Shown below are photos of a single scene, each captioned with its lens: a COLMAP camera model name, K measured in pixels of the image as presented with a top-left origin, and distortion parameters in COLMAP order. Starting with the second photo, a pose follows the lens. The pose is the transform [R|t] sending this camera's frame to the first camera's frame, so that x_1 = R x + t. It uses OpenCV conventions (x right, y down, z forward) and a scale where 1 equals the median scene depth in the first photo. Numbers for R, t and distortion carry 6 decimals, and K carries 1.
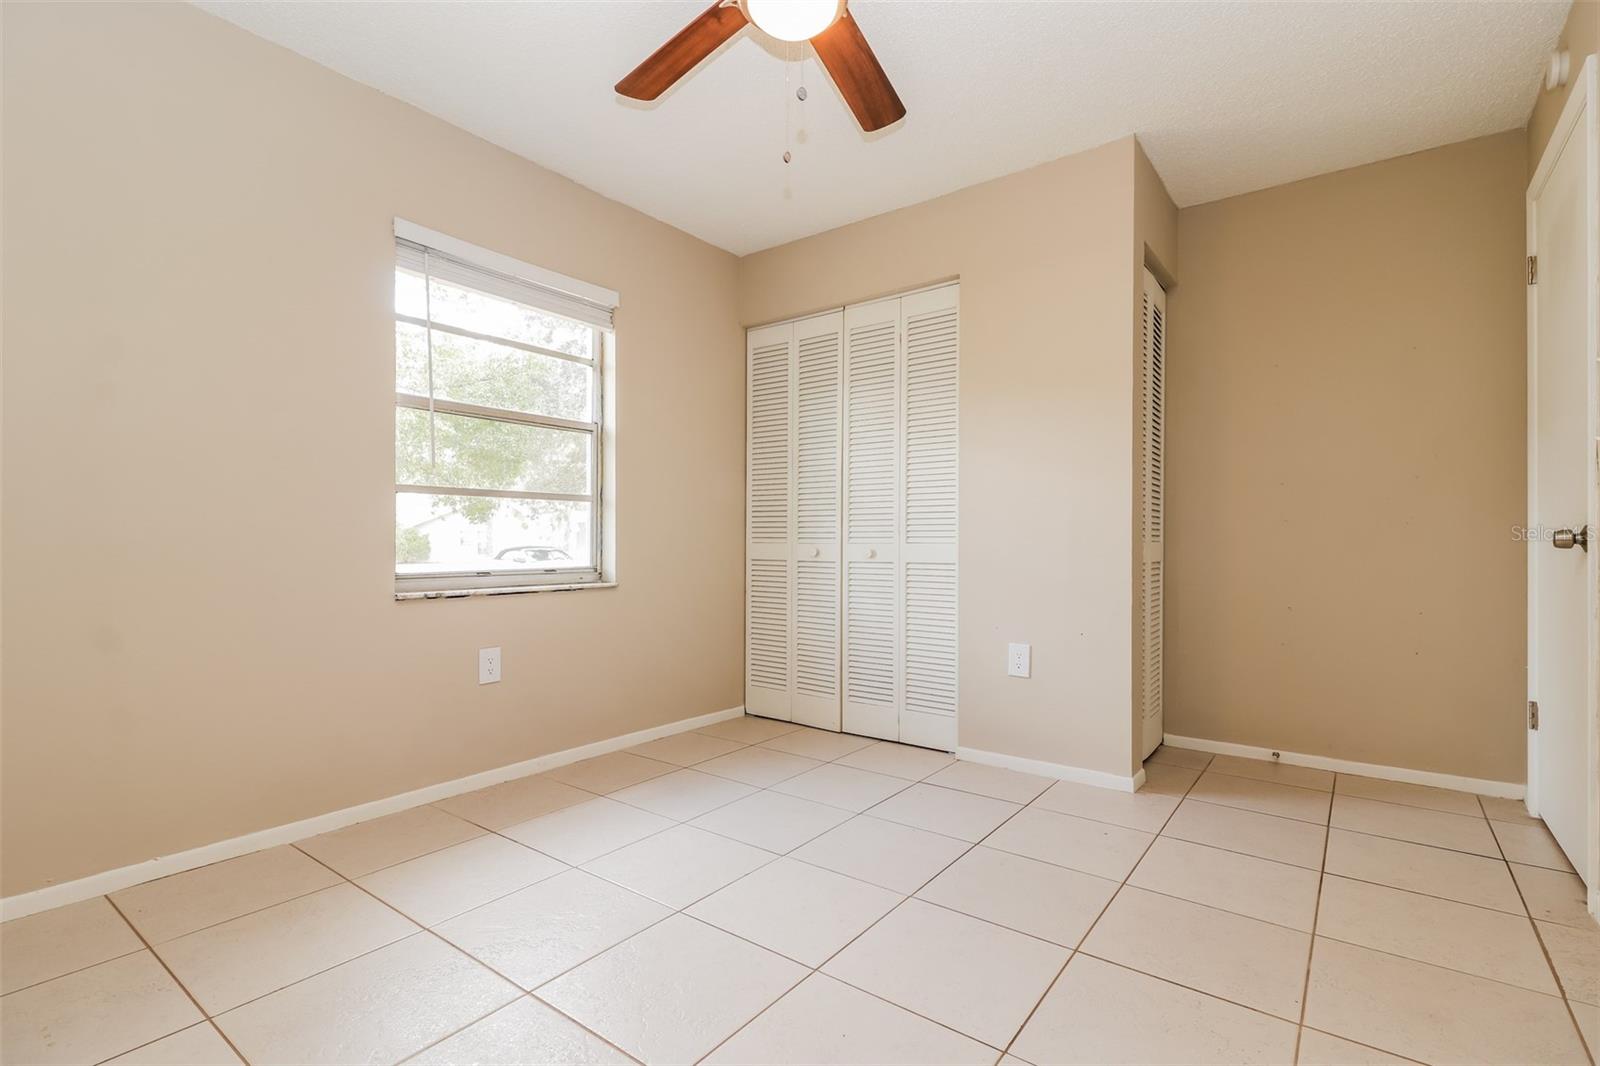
lens RADIAL K [[765.8, 0, 818.2], [0, 765.8, 533.7], [0, 0, 1]] dist [0.019177, -0.011668]
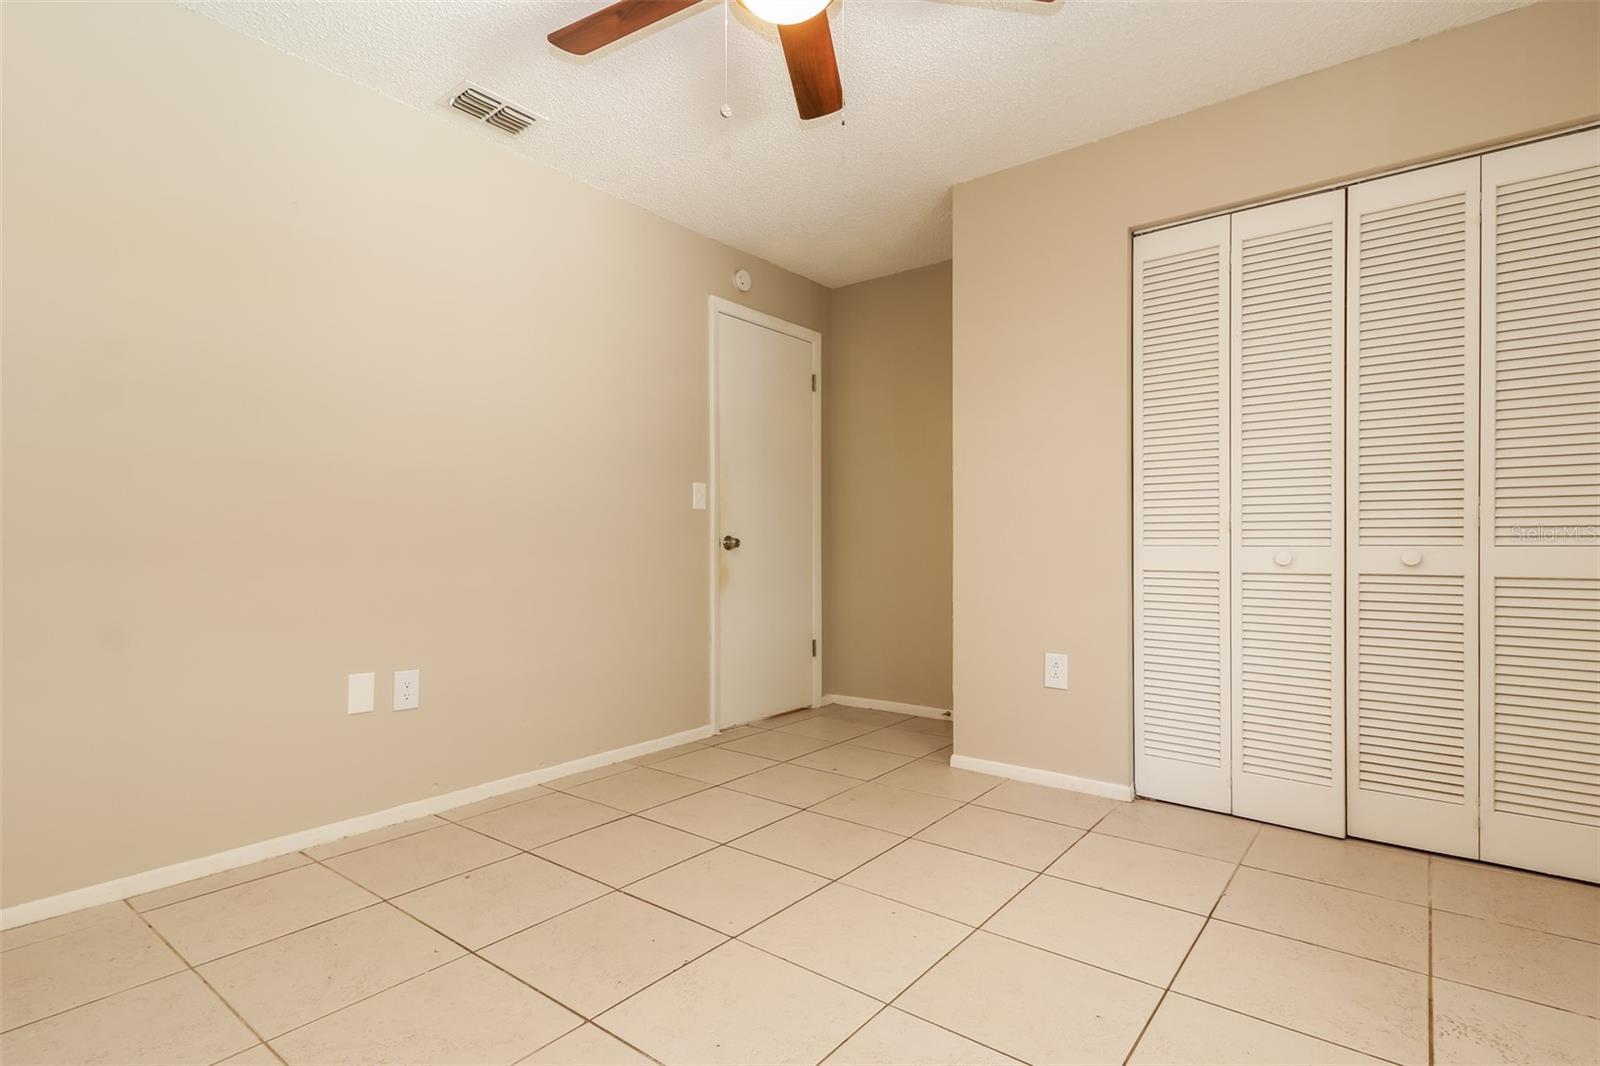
lens RADIAL K [[797.1, 0, 800.0], [0, 797.1, 533.0], [0, 0, 1]] dist [-0.012479, -0.000045]
pose [[0.999283, -0.002193, -0.037803, -0.449833], [0.002019, 0.999987, -0.004632, 0.004045], [0.037813, 0.004552, 0.999274, 0.348380]]
